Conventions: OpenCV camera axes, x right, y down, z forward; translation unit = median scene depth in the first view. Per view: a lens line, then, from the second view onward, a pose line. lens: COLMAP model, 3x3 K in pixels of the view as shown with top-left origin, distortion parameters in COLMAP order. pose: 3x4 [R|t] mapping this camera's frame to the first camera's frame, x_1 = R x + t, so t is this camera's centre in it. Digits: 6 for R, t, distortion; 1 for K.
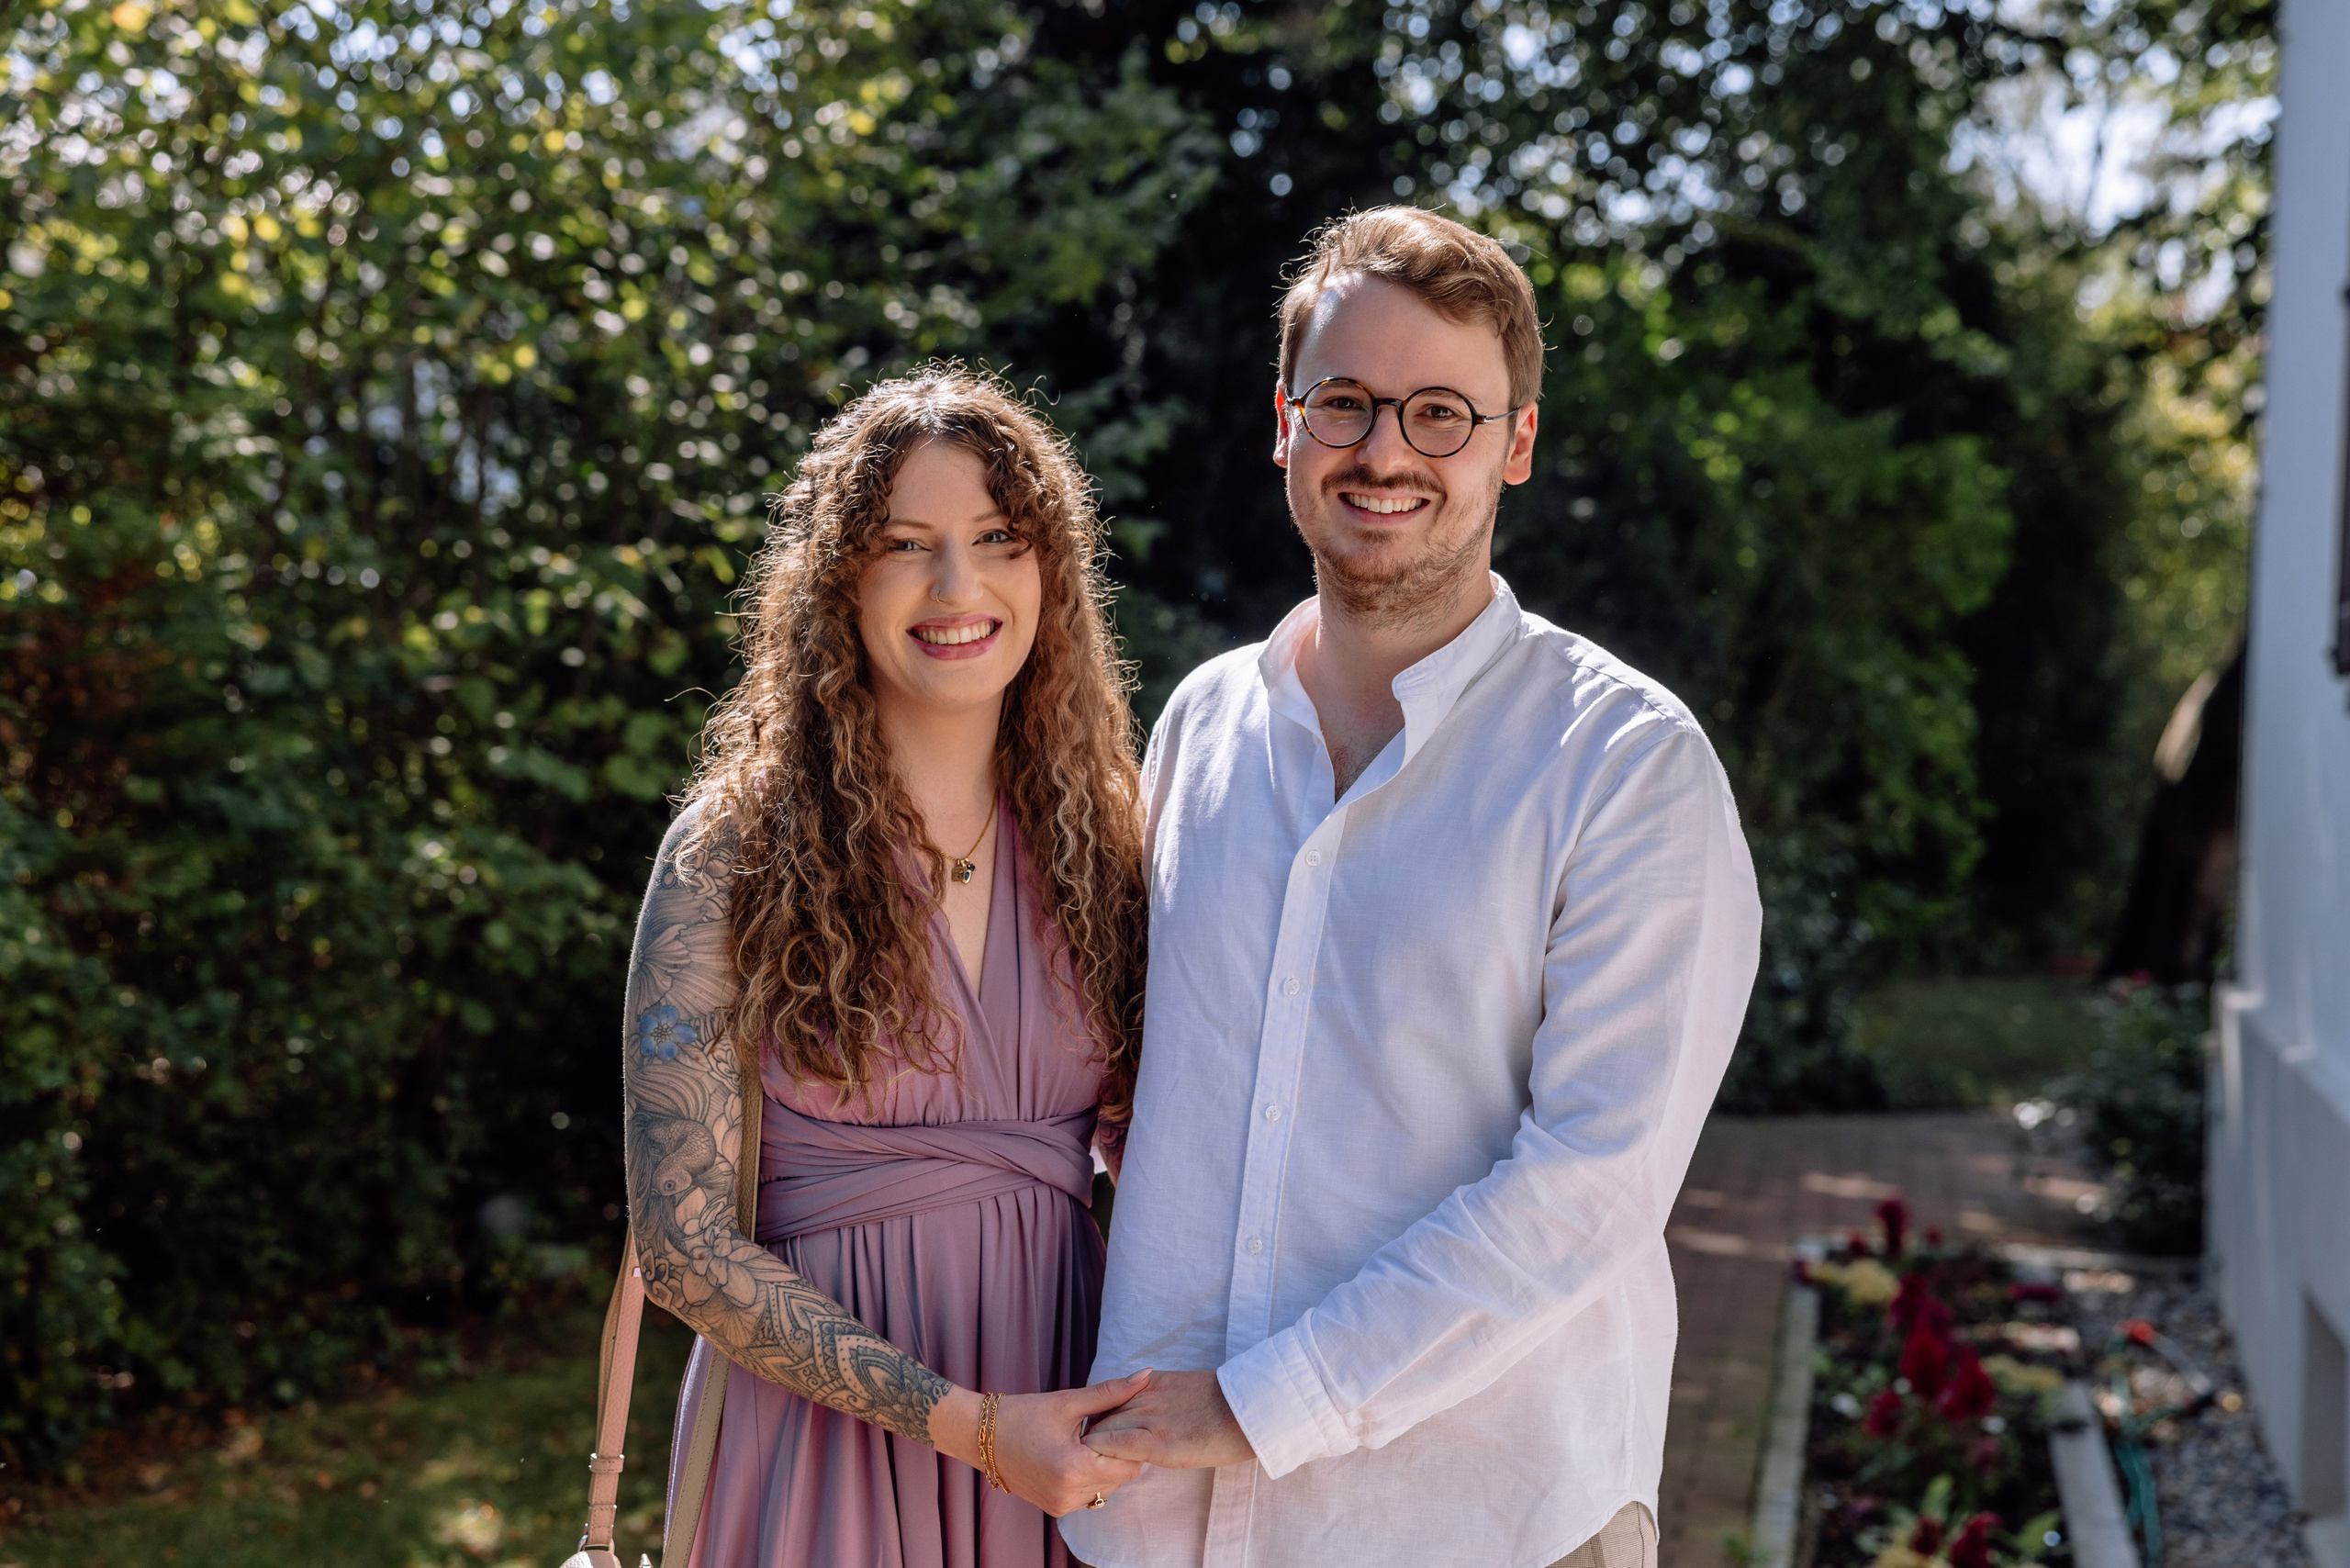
lens RADIAL K [[4205.9, 0, 1166.4], [0, 4205.9, 763.9], [0, 0, 1]] dist [0.247664, 0.000000]
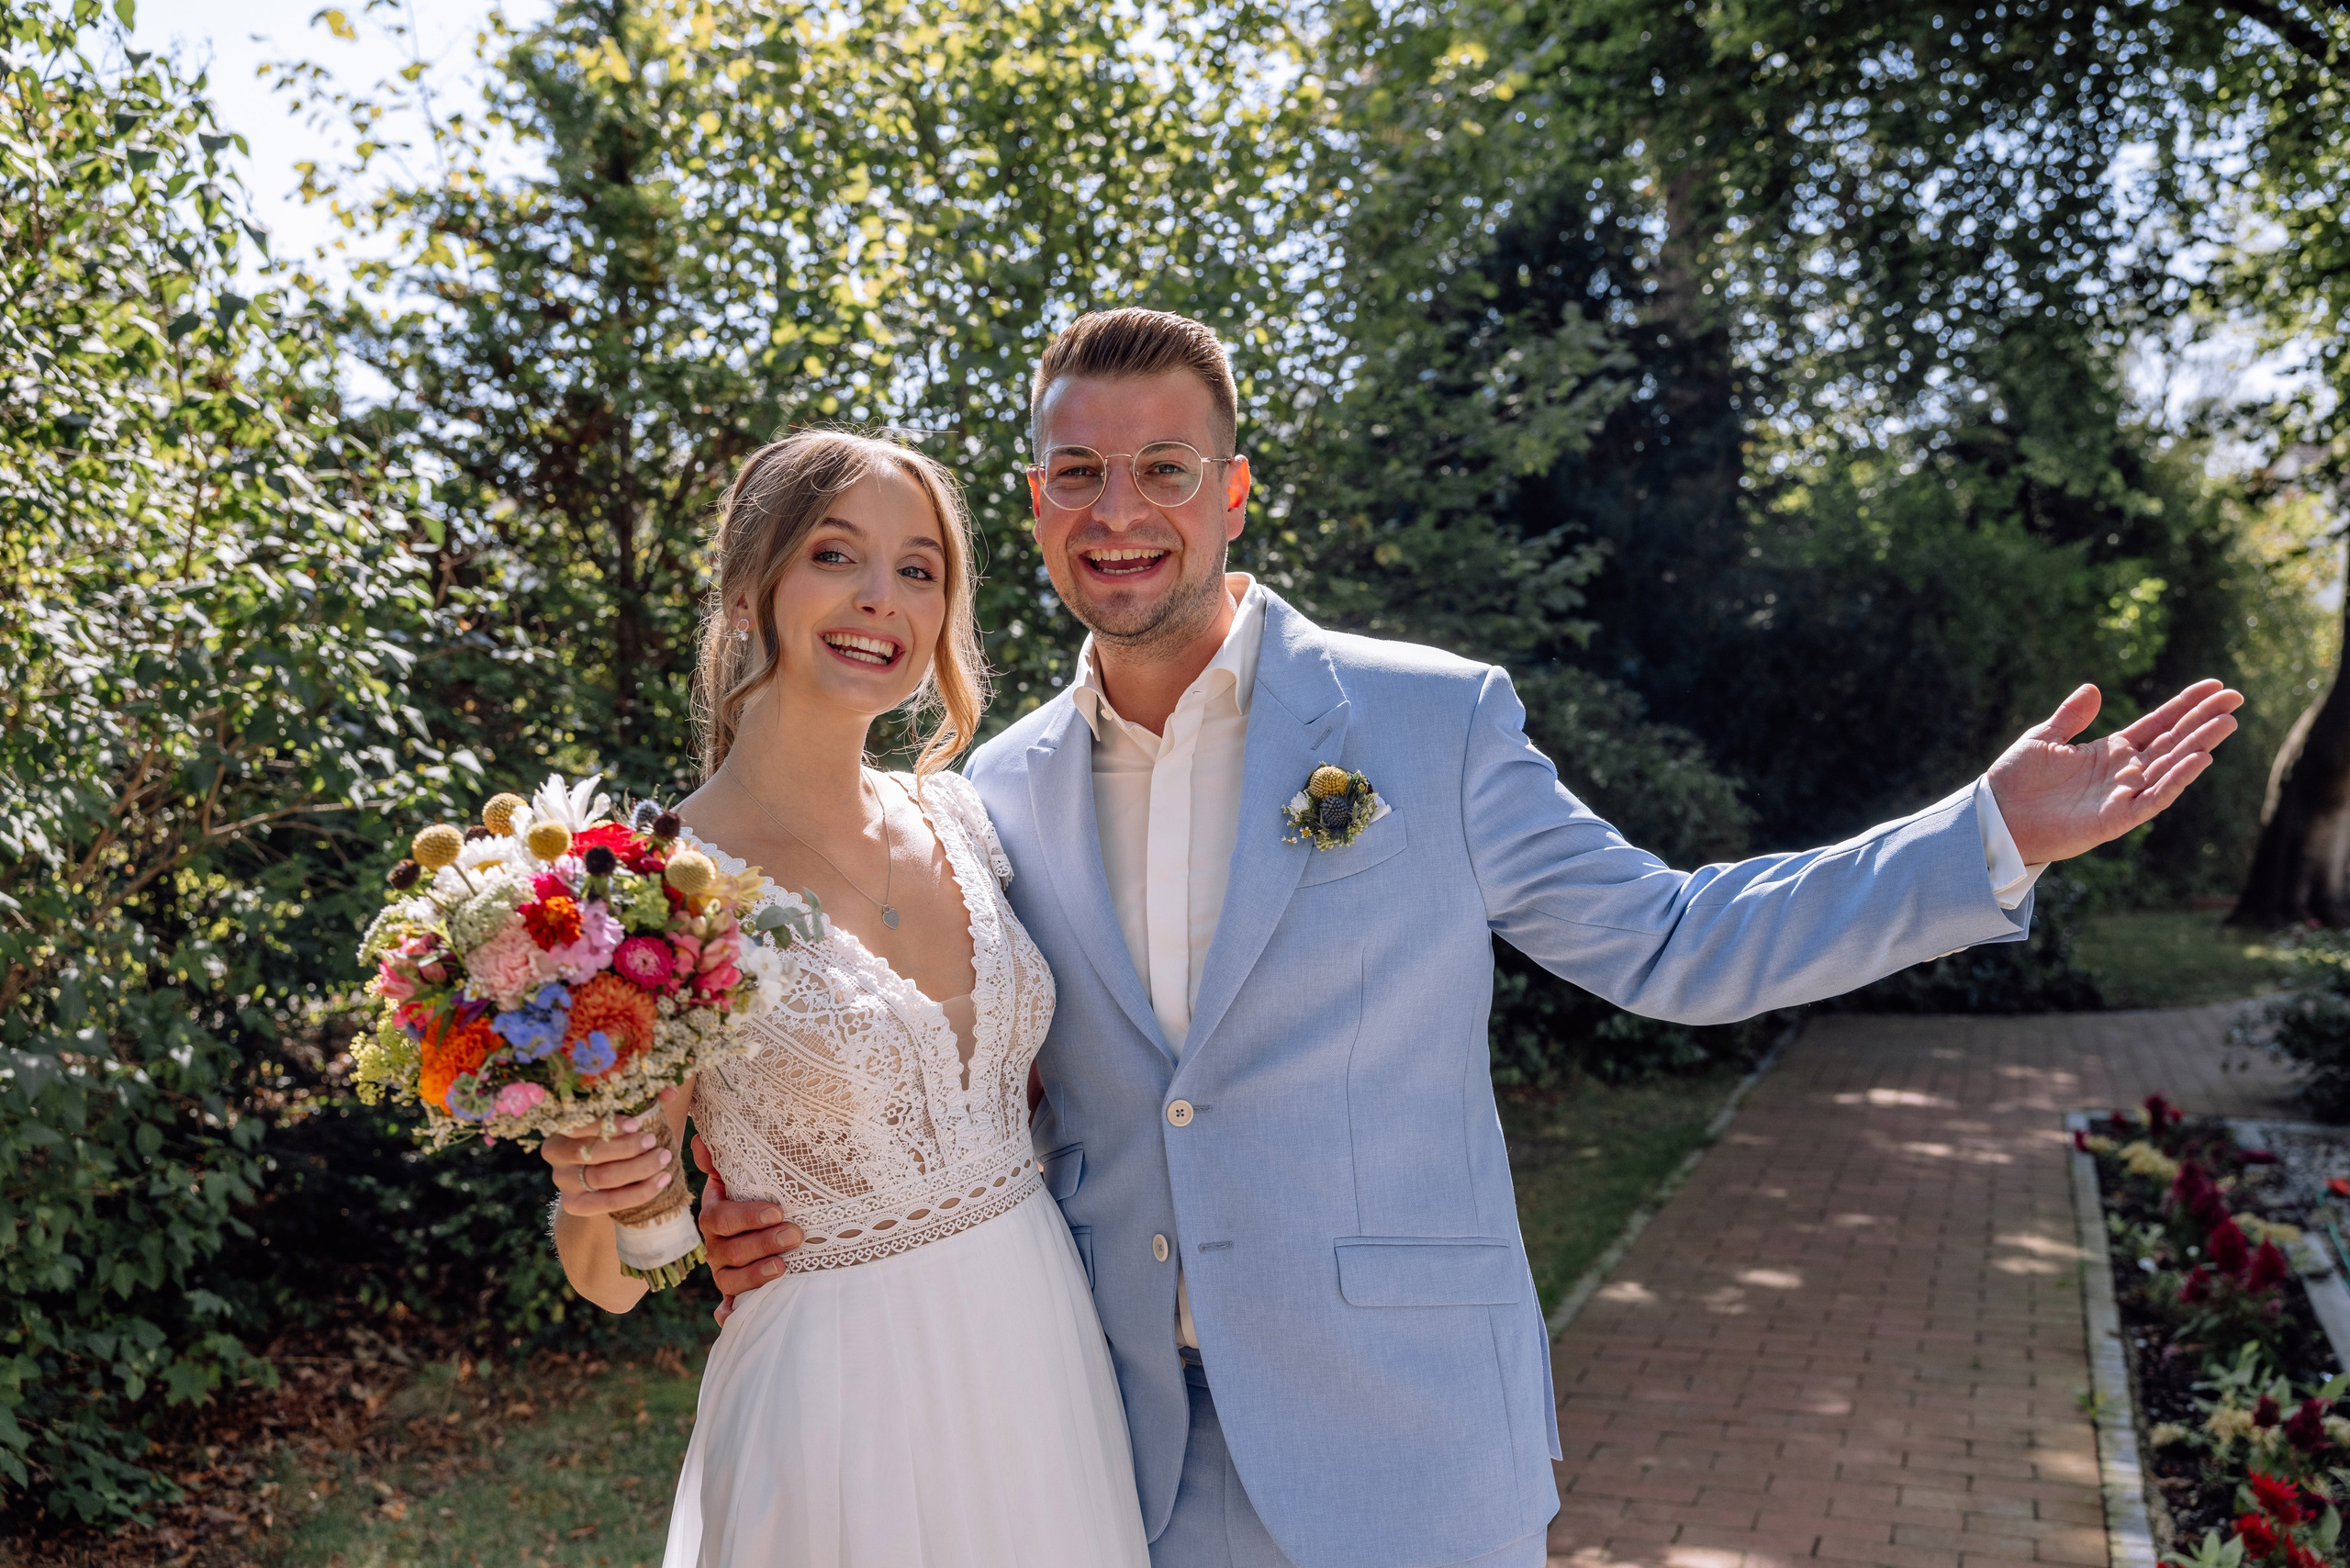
lens RADIAL K [[2369.1, 0, 1180.5], [0, 2369.1, 786.7], [0, 0, 1]] dist [0.058356, 0.000000]
pose [[0.984969, -0.020696, -0.171485, -0.003553], [0.020731, 0.999784, -0.001589, -0.001504], [0.171480, -0.001990, 0.985186, 0.155701]]
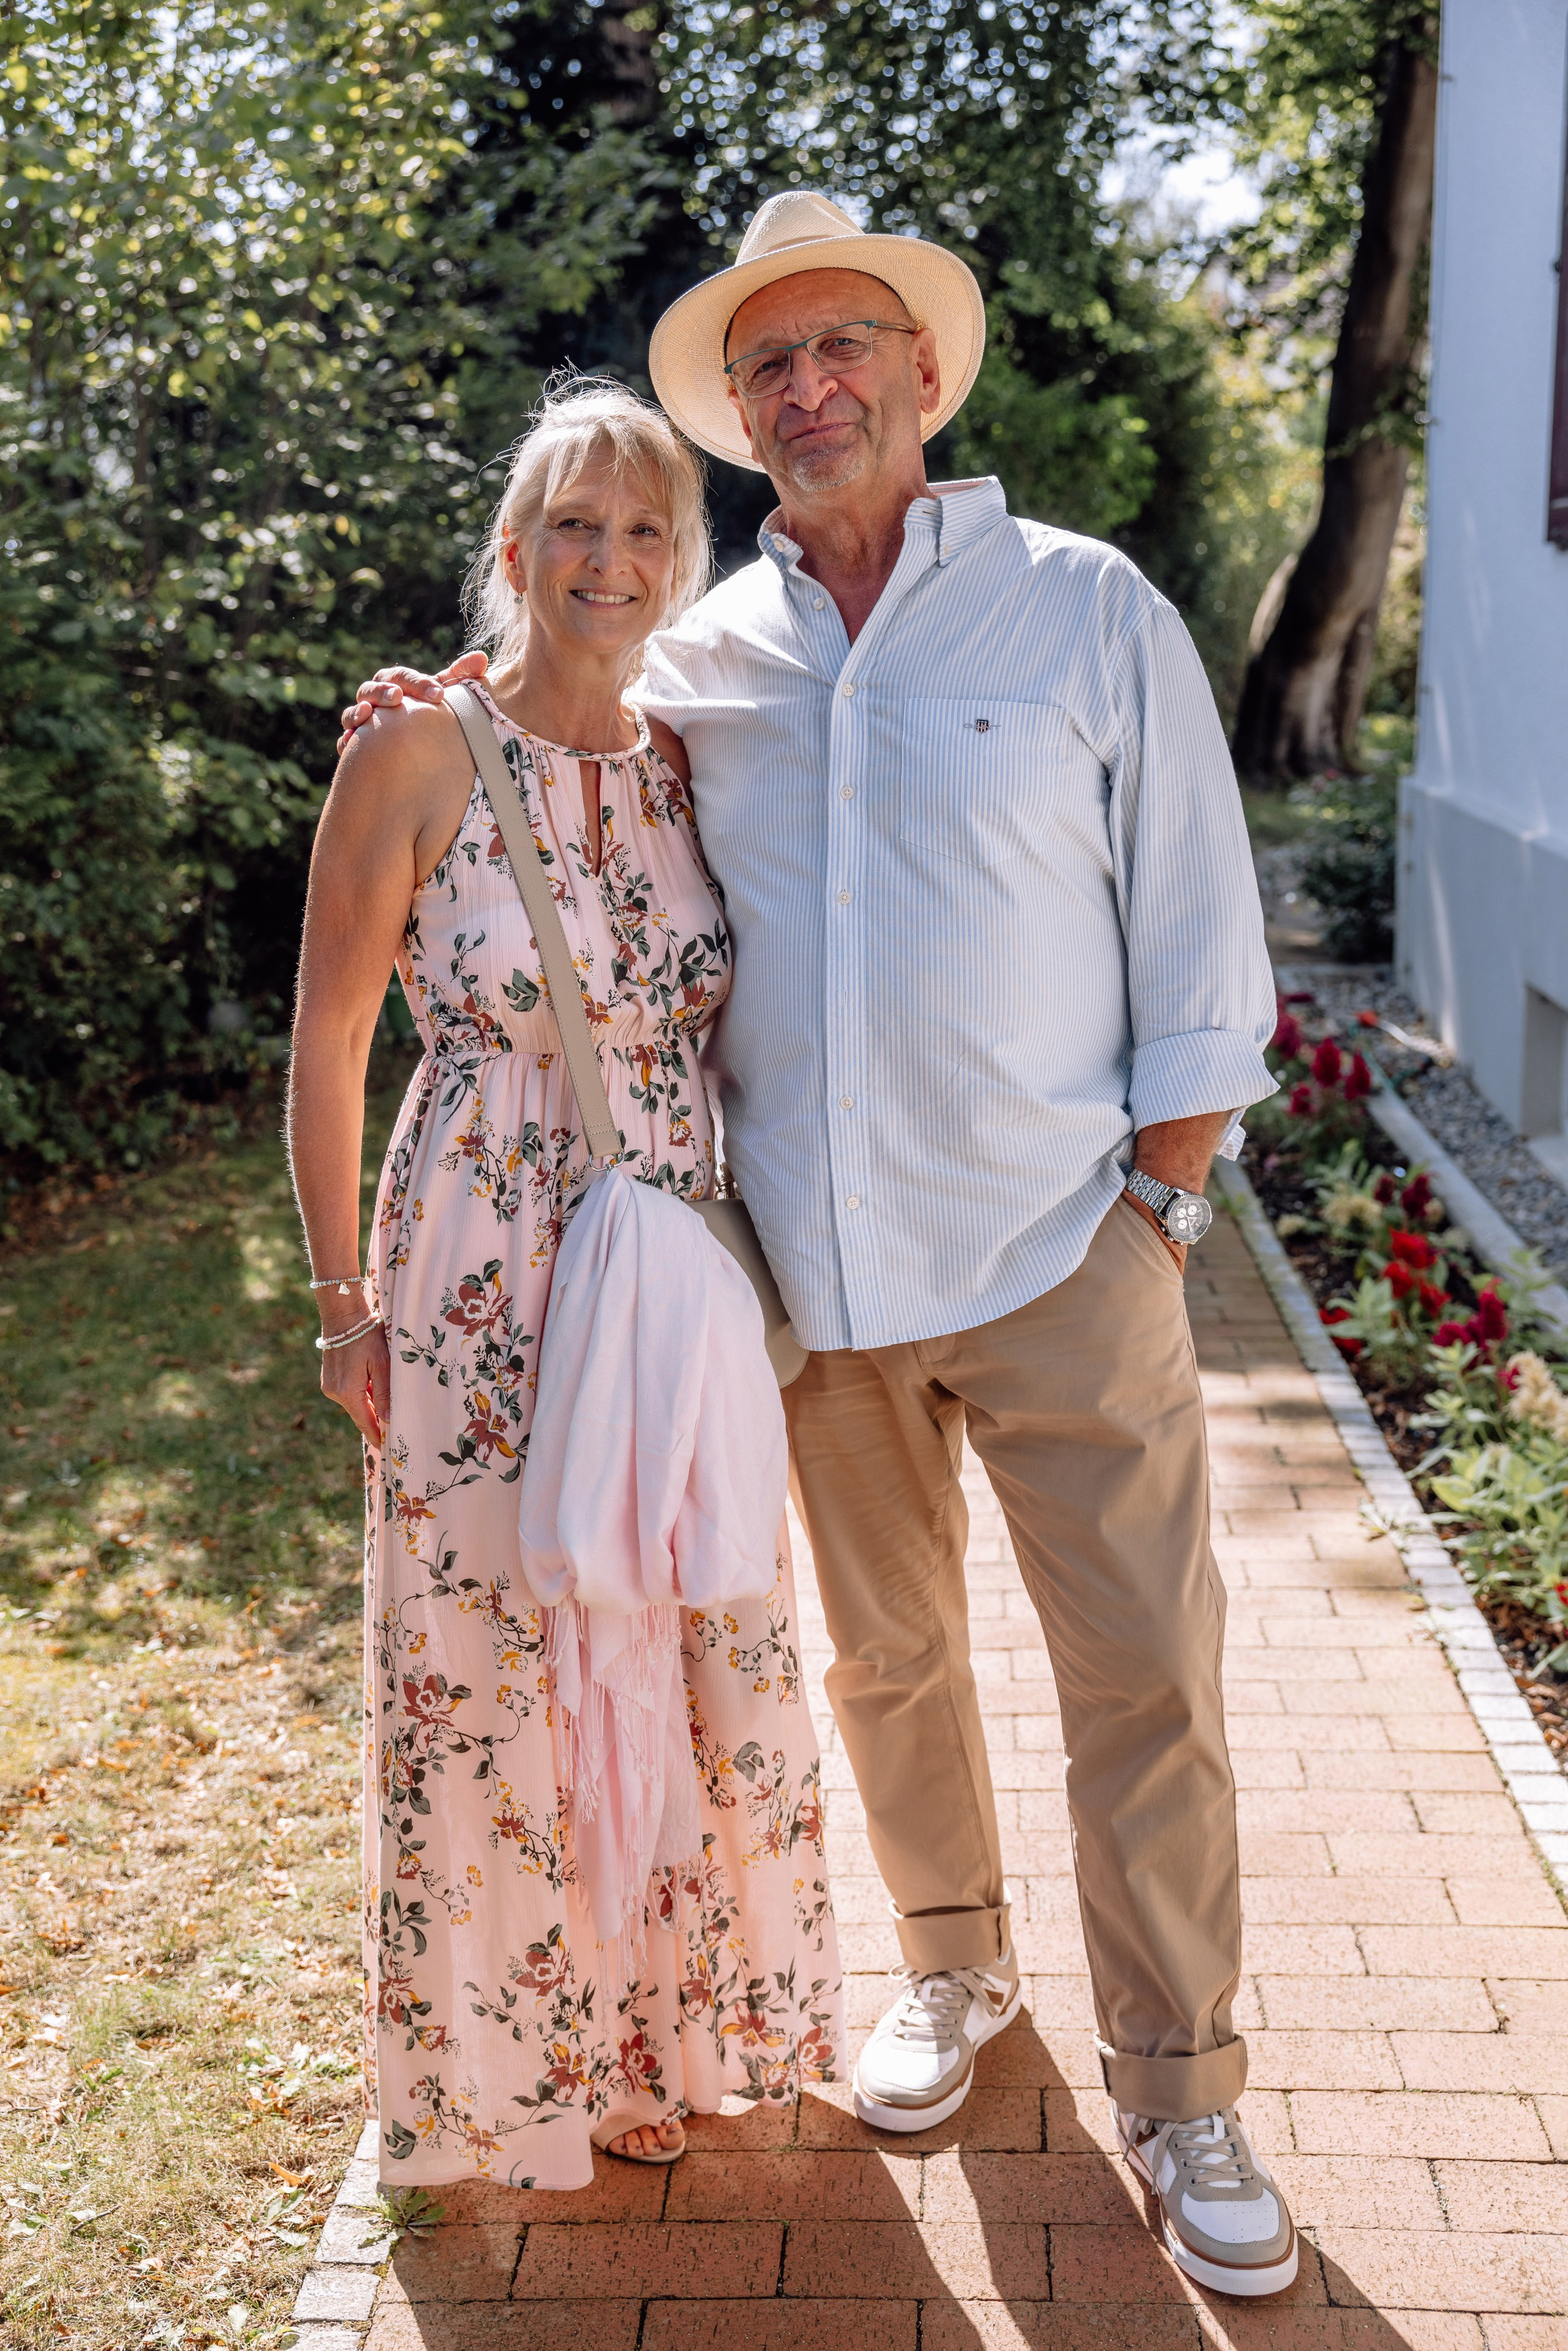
lens RADIAL K [[2744.6, 0, 776.2], [0, 2744.6, 1215.8], [0, 0, 1]] dist [0.046052, 0.000000]
pose [[0.992272, -0.074698, 0.099079, -0.064494], [0.053241, 0.977564, 0.203799, -0.003896], [-0.112079, -0.196949, 0.973986, 0.077600]]
